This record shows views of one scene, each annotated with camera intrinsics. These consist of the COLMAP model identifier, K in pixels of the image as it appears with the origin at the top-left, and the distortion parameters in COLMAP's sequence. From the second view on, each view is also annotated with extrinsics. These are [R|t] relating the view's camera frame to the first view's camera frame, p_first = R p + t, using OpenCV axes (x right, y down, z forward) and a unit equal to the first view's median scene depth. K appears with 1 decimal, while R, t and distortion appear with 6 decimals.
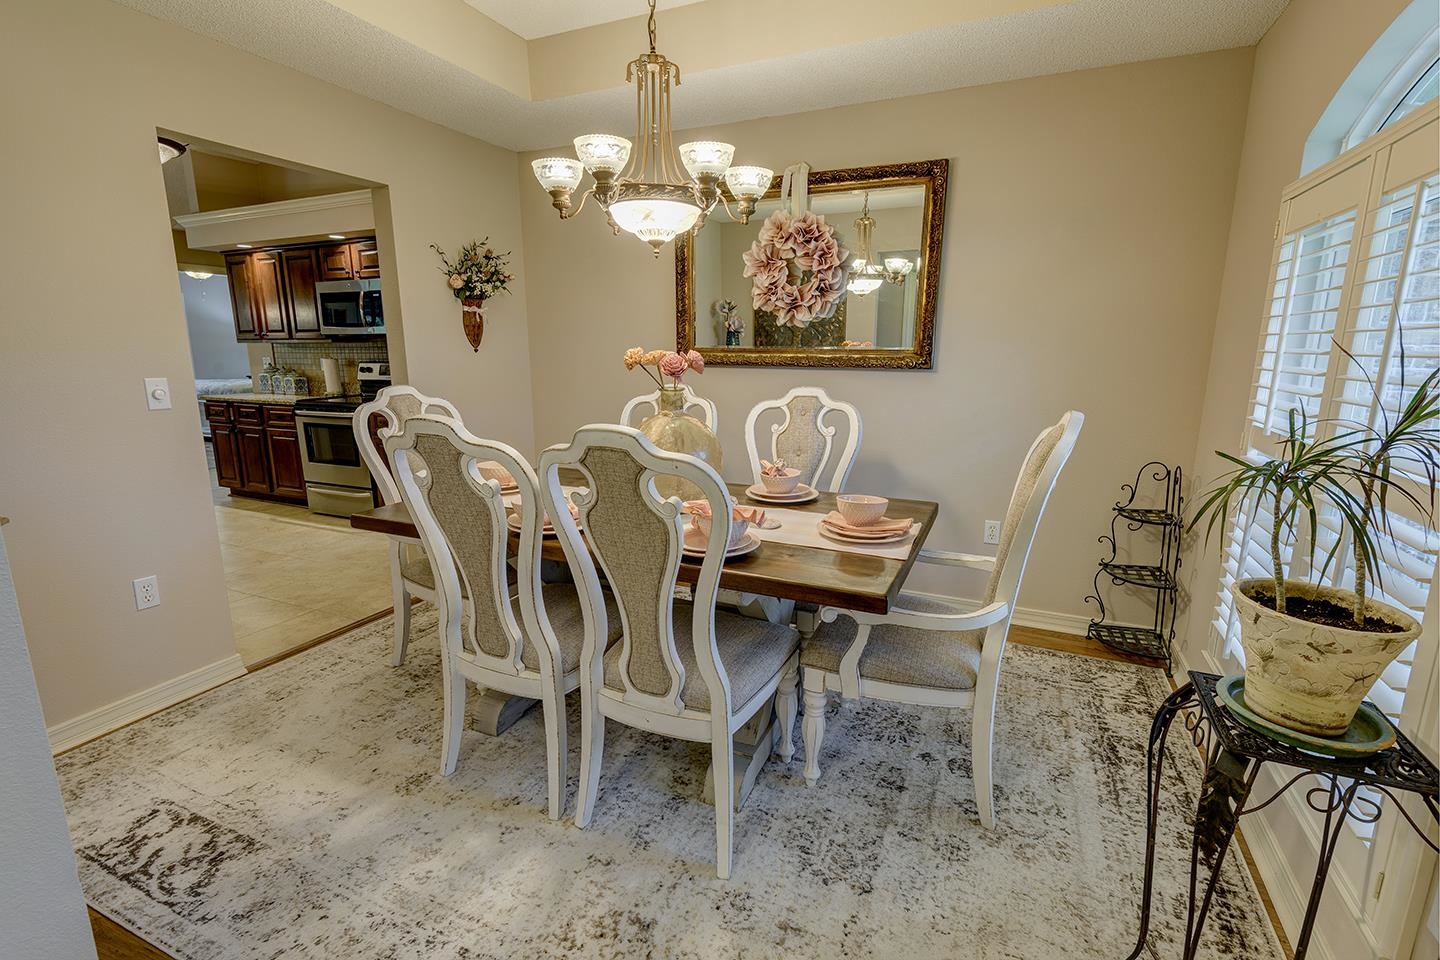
lens RADIAL K [[648.9, 0, 729.0], [0, 648.9, 479.7], [0, 0, 1]] dist [0.003517, 0.000150]
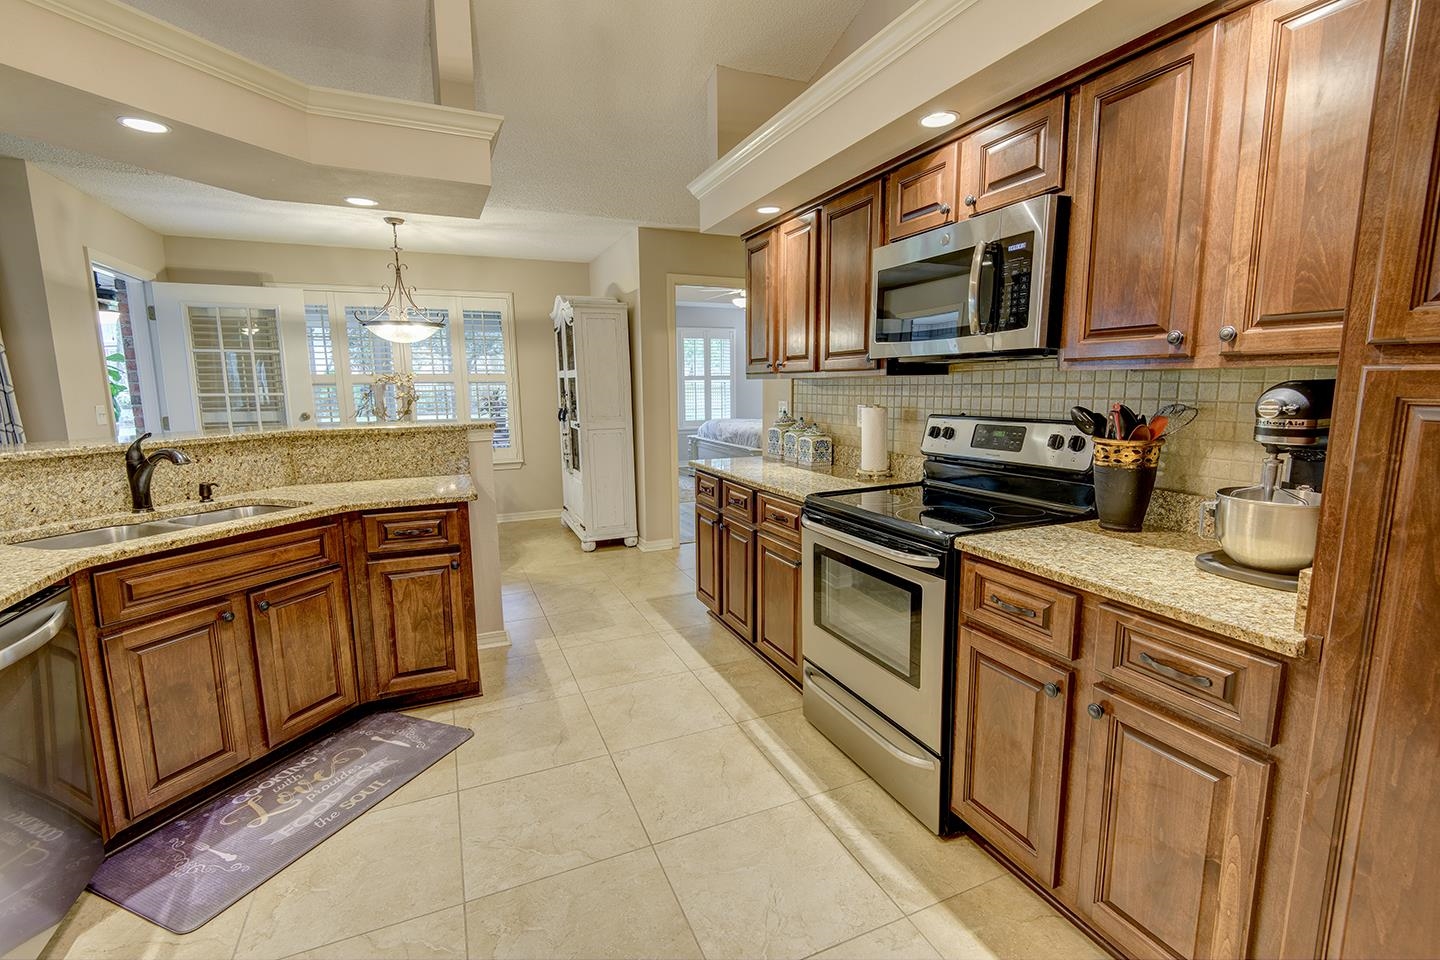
lens RADIAL K [[648.9, 0, 723.9], [0, 648.9, 481.5], [0, 0, 1]] dist [0.003517, 0.000150]
pose [[0.739566, 0.093294, -0.666587, -0.359857], [-0.125754, 0.992061, -0.000675, -0.114207], [0.661232, 0.084326, 0.745427, 0.550452]]
